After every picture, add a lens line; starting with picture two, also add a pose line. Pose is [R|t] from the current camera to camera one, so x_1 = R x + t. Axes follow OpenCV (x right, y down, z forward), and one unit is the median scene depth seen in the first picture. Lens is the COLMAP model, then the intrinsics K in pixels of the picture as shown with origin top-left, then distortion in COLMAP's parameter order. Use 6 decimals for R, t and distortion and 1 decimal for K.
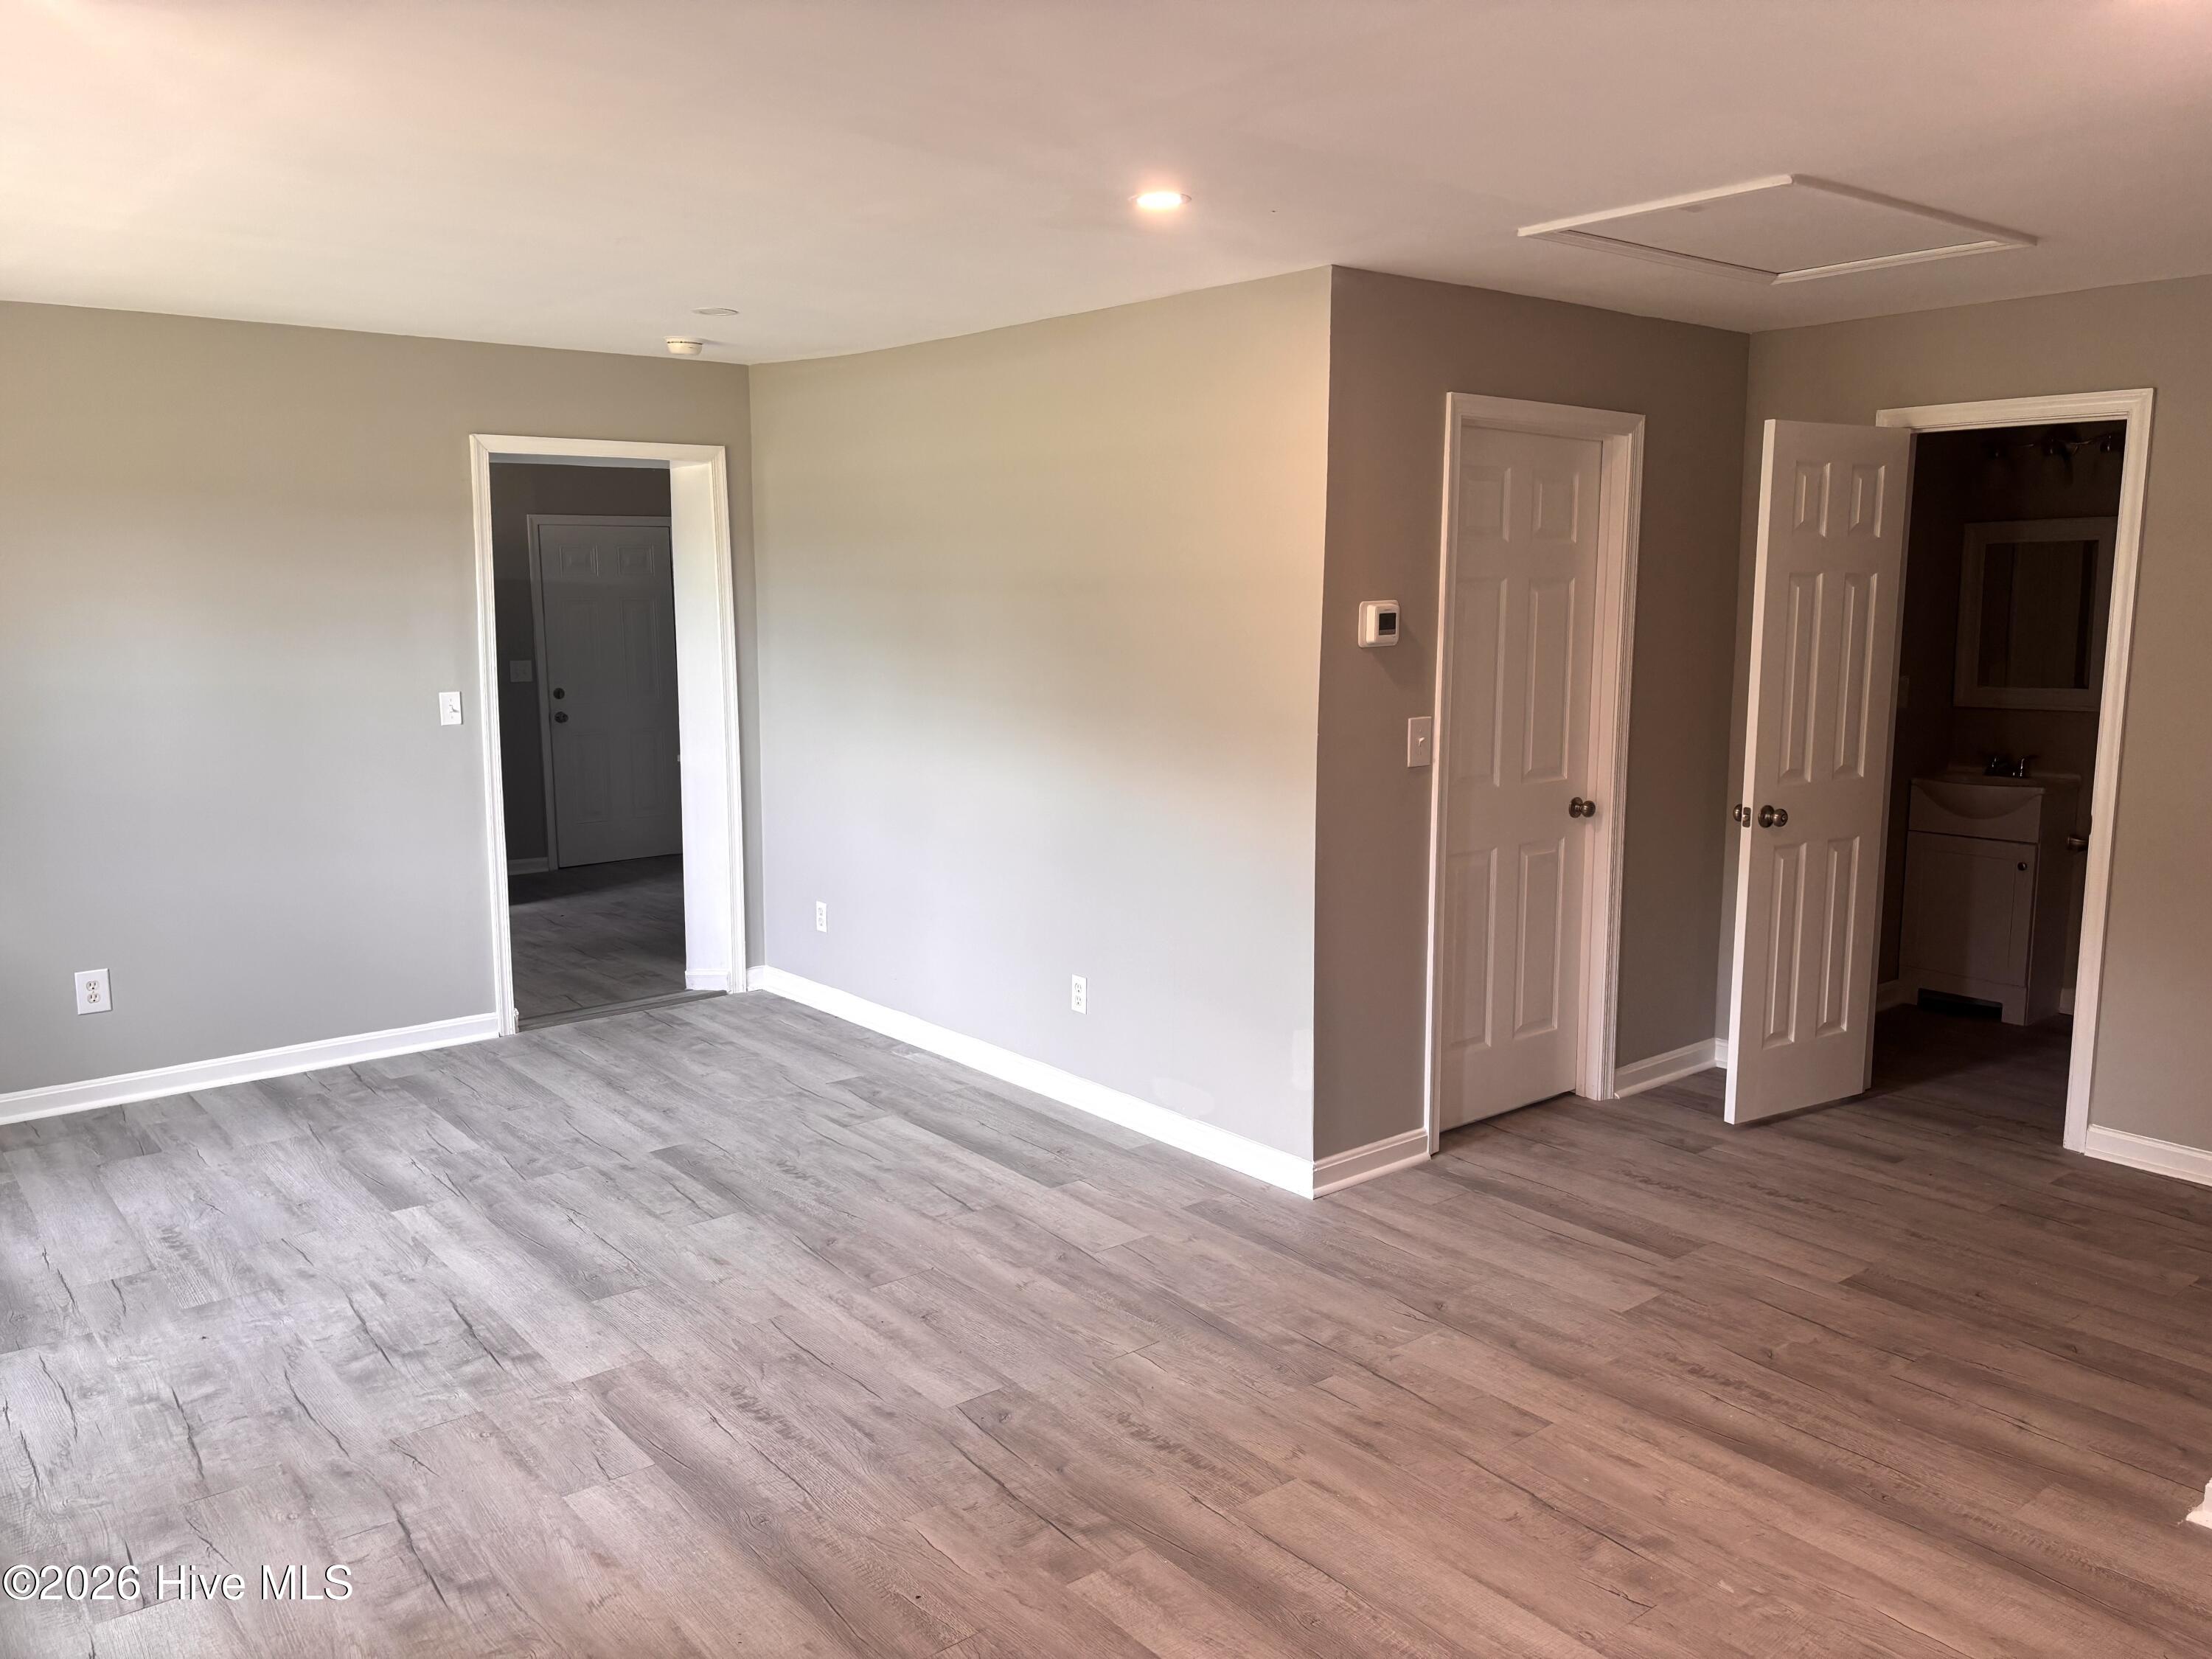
lens RADIAL K [[1683.9, 0, 1106.4], [0, 1683.9, 837.7], [0, 0, 1]] dist [0.047792, -0.057412]
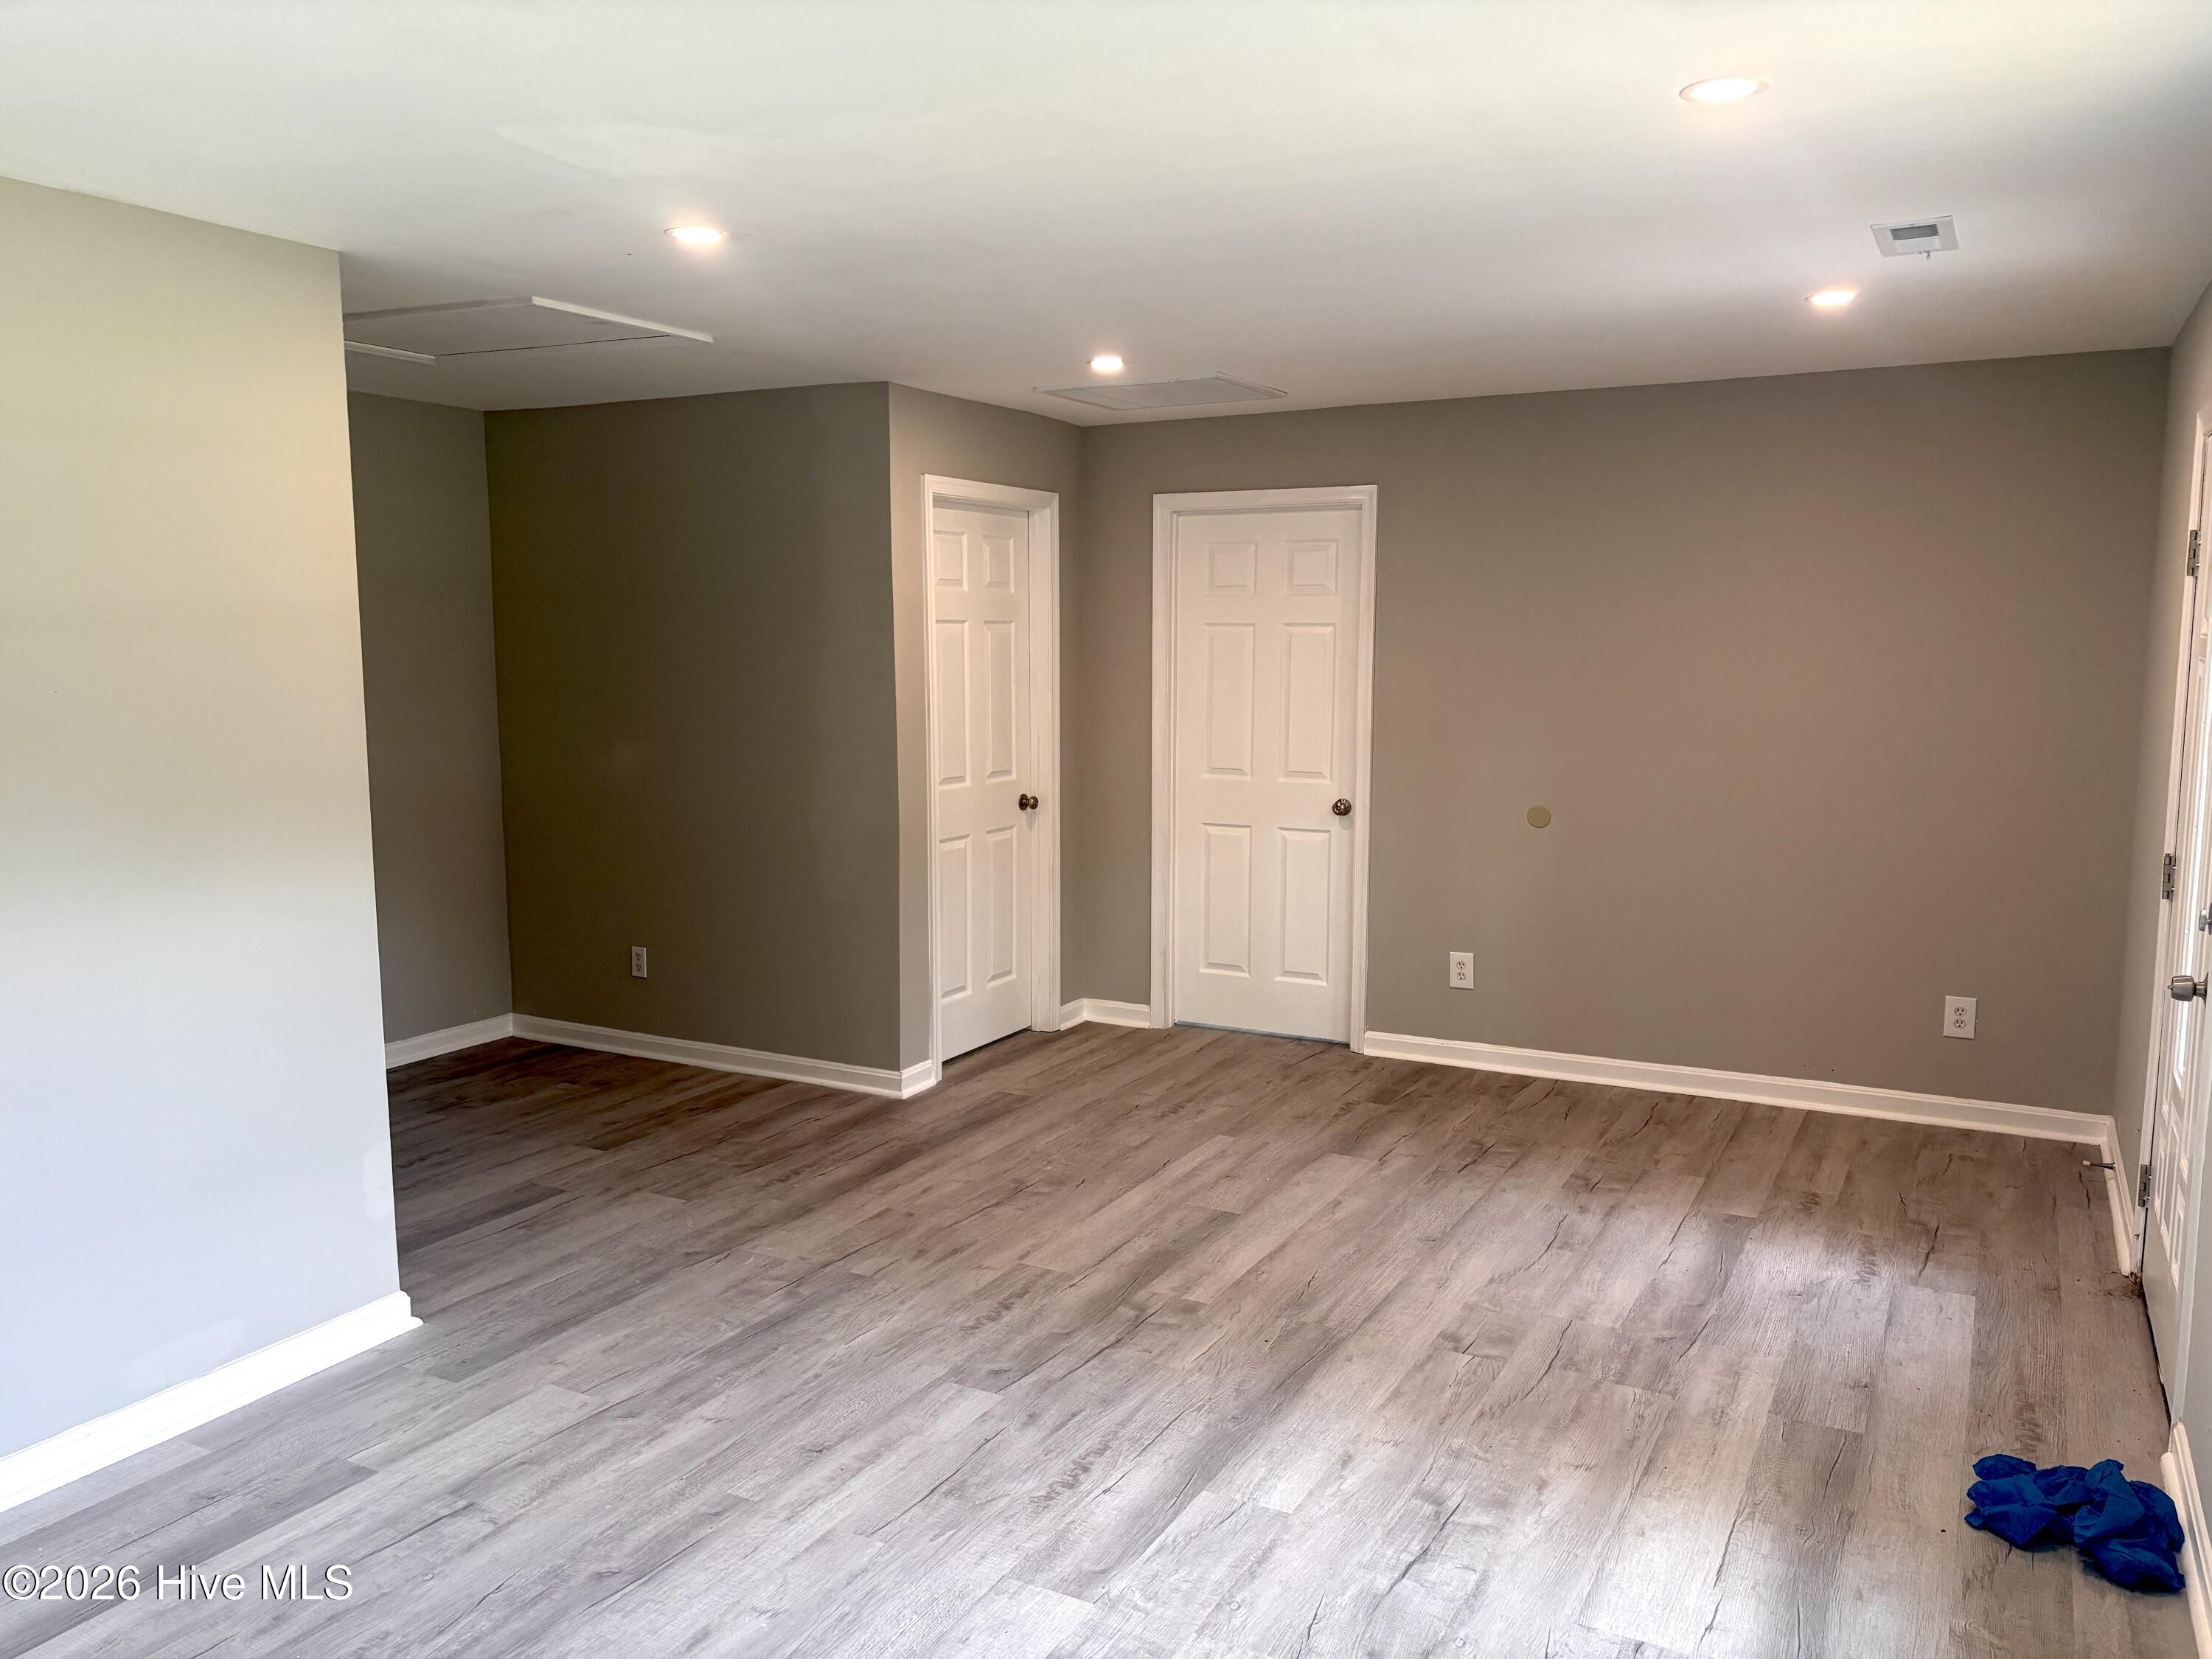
lens RADIAL K [[1683.9, 0, 1111.4], [0, 1683.9, 827.8], [0, 0, 1]] dist [0.047792, -0.057412]
pose [[-0.387125, -0.113886, 0.914967, -1.018665], [0.139550, 0.973674, 0.180237, -0.187184], [-0.911405, 0.197458, -0.361041, 1.208379]]
